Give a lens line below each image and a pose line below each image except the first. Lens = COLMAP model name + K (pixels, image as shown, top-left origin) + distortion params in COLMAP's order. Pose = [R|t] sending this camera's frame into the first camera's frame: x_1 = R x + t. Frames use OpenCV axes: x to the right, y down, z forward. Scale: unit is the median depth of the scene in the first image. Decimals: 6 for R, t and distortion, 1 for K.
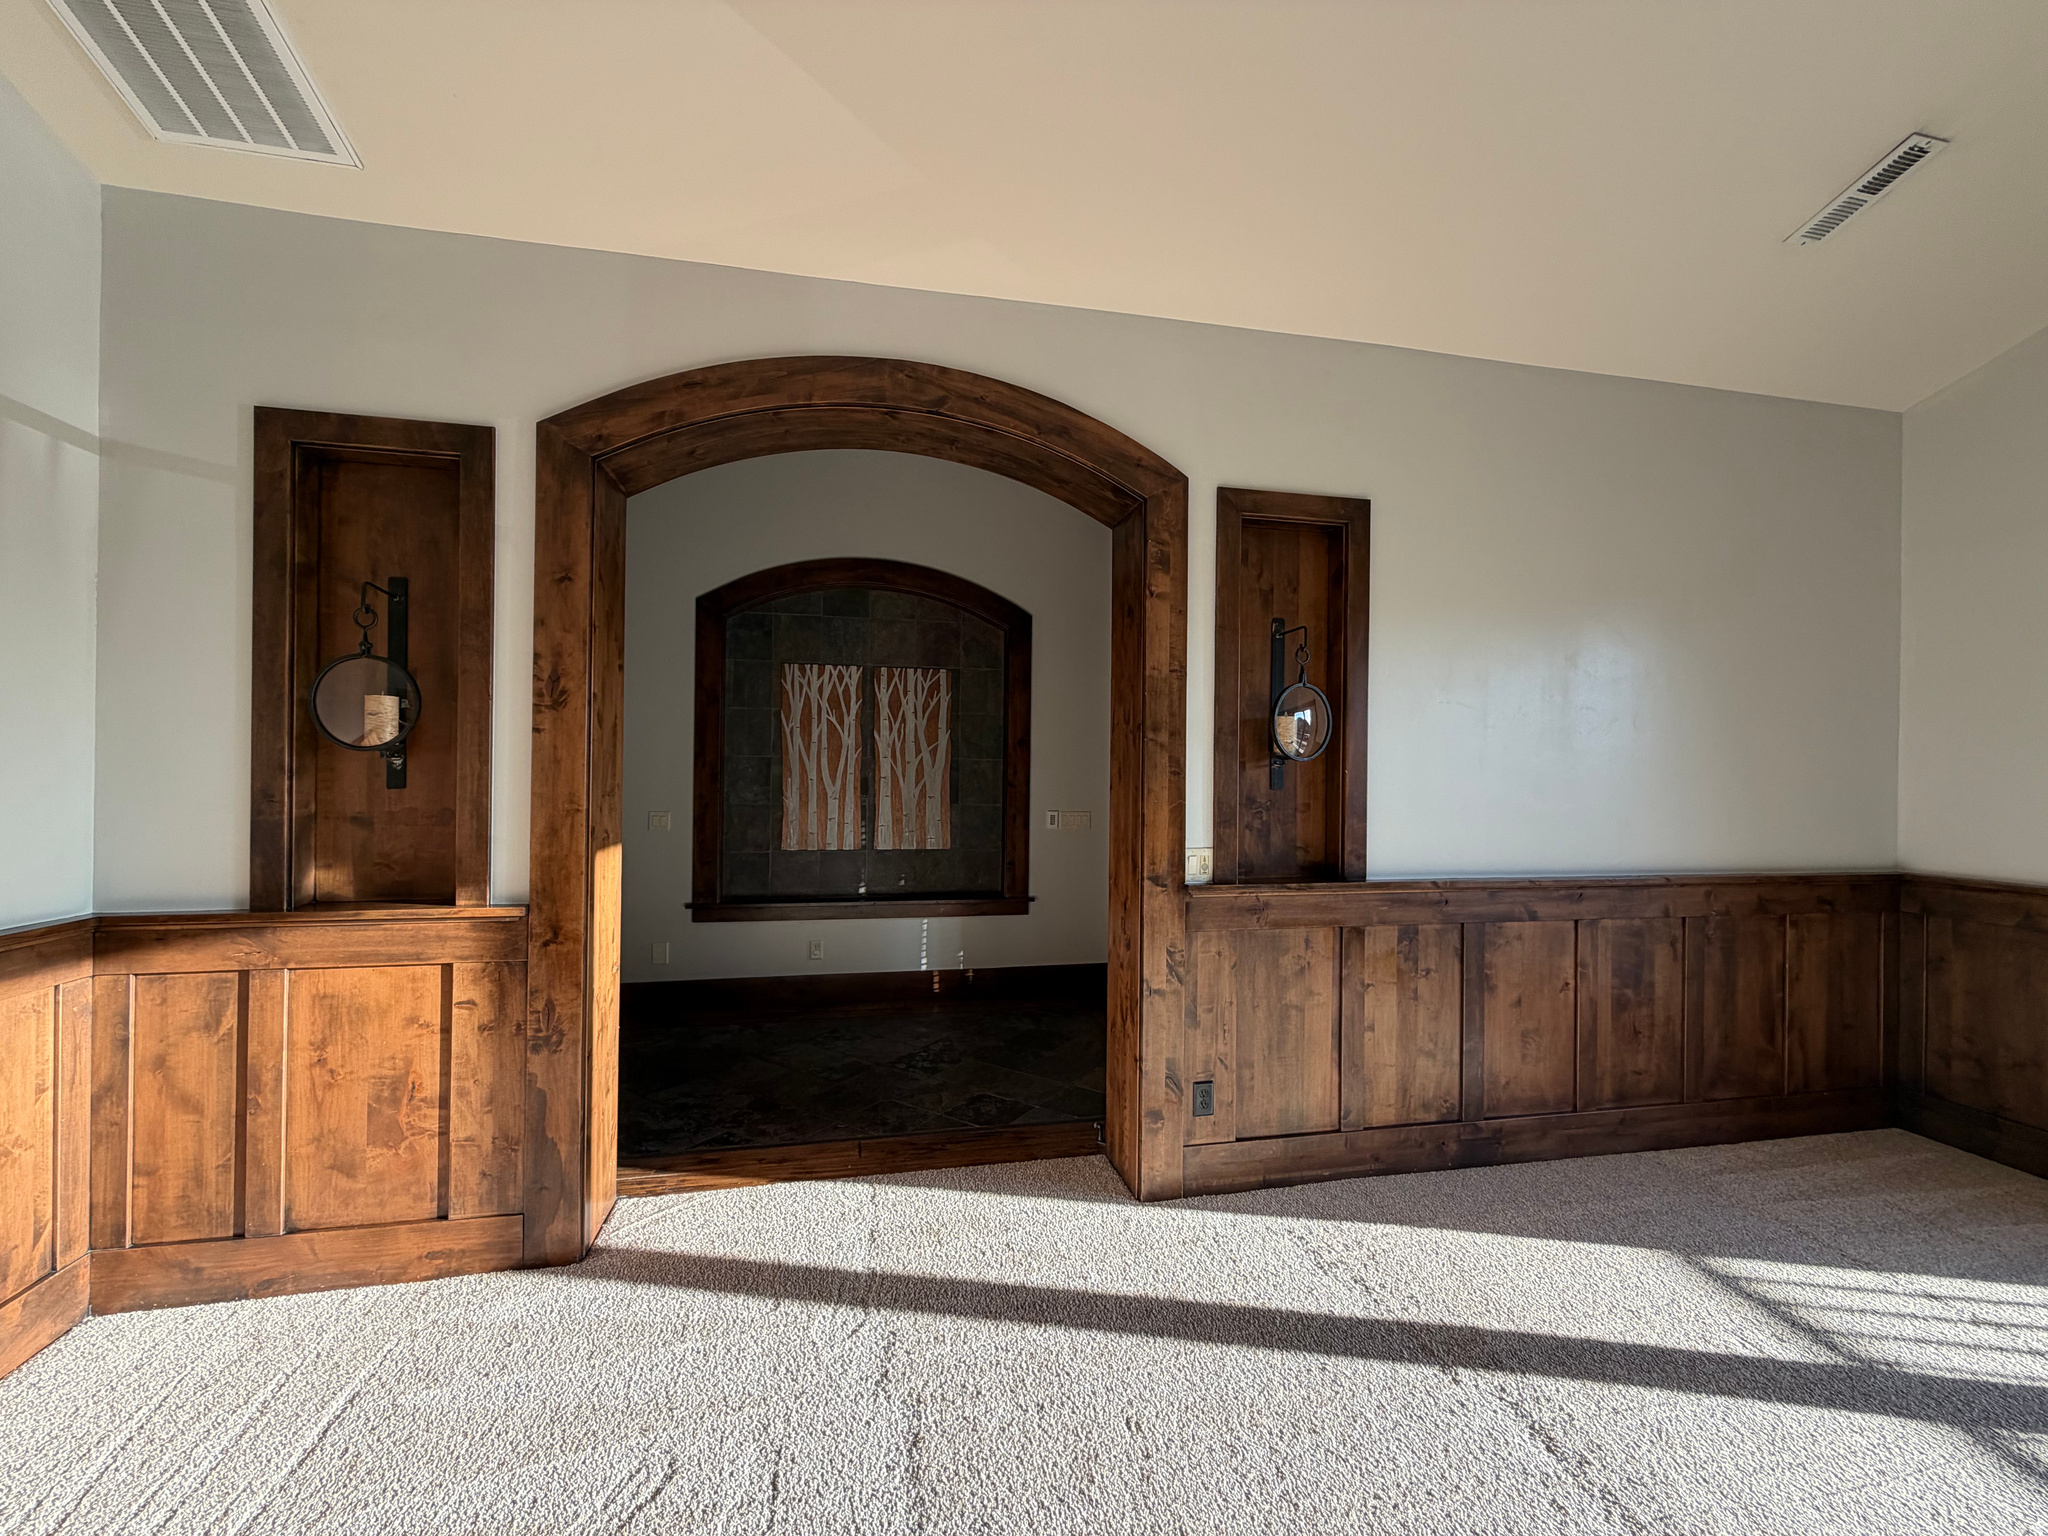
lens RADIAL K [[814.5, 0, 1019.7], [0, 814.5, 766.2], [0, 0, 1]] dist [-0.003486, 0.000491]
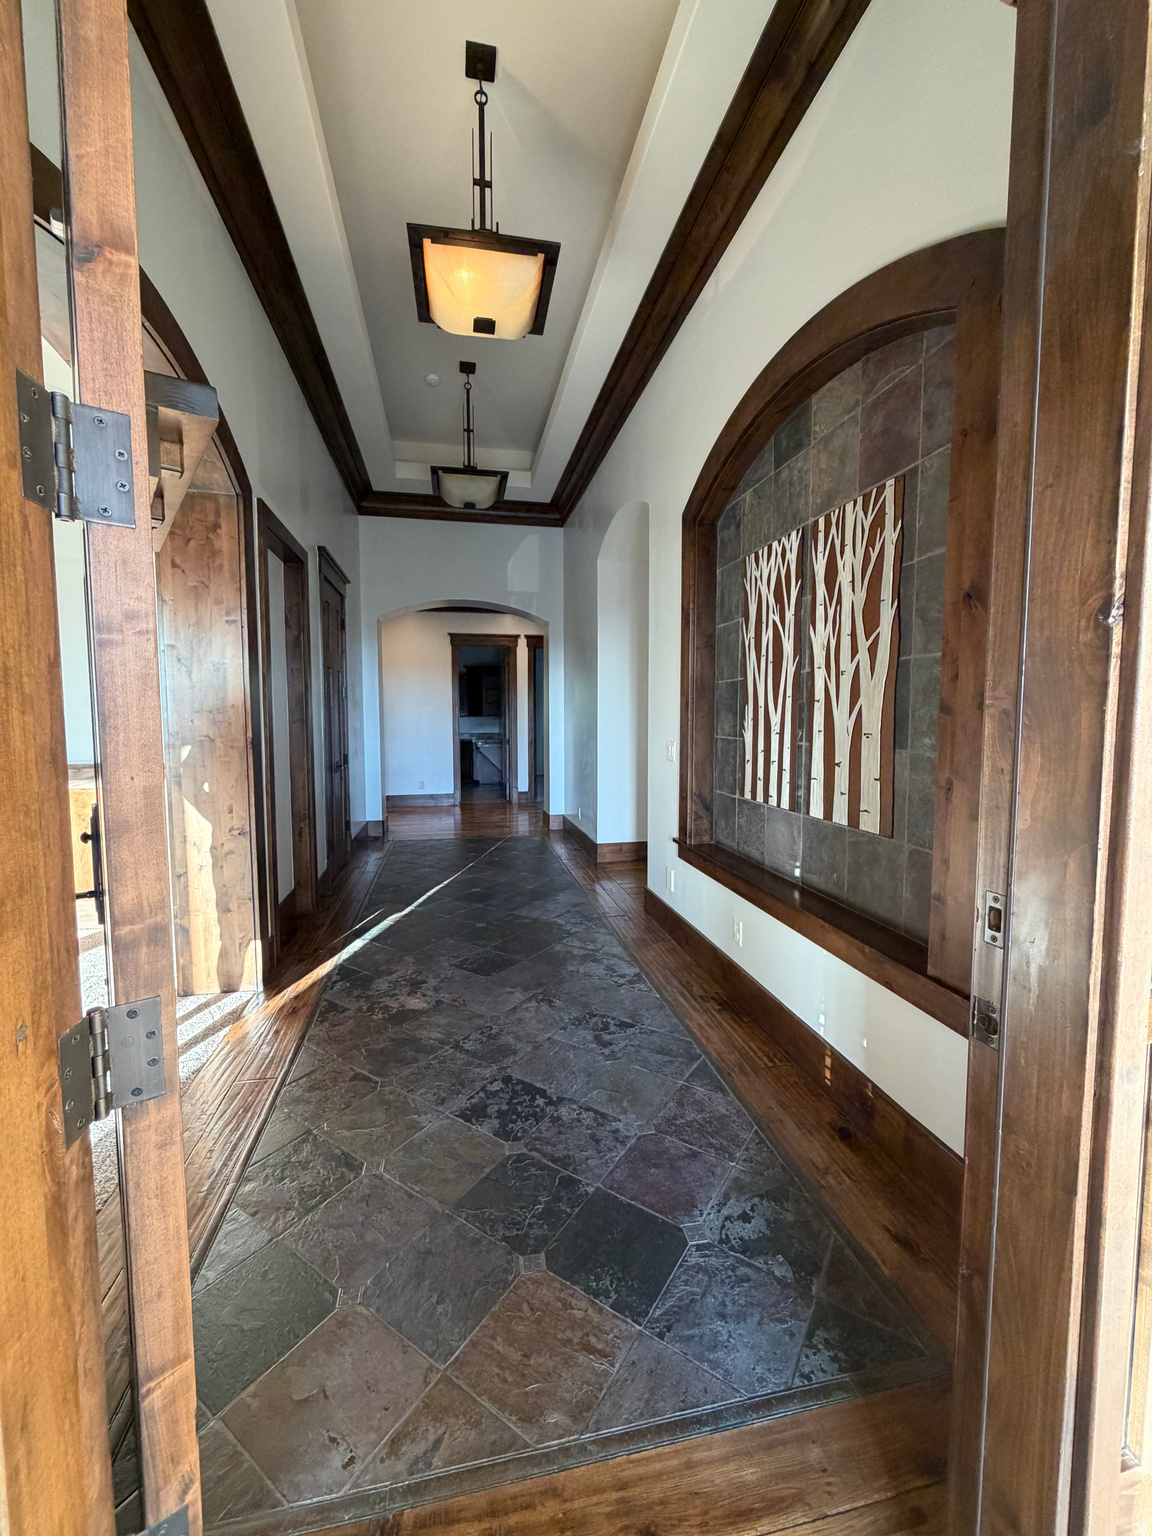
lens RADIAL K [[610.9, 0, 574.5], [0, 610.9, 764.2], [0, 0, 1]] dist [-0.003486, 0.000491]
pose [[0.003915, 0.064216, -0.997928, 0.295675], [0.002127, 0.997933, 0.064225, 0.031998], [0.999990, -0.002374, 0.003770, 0.817018]]
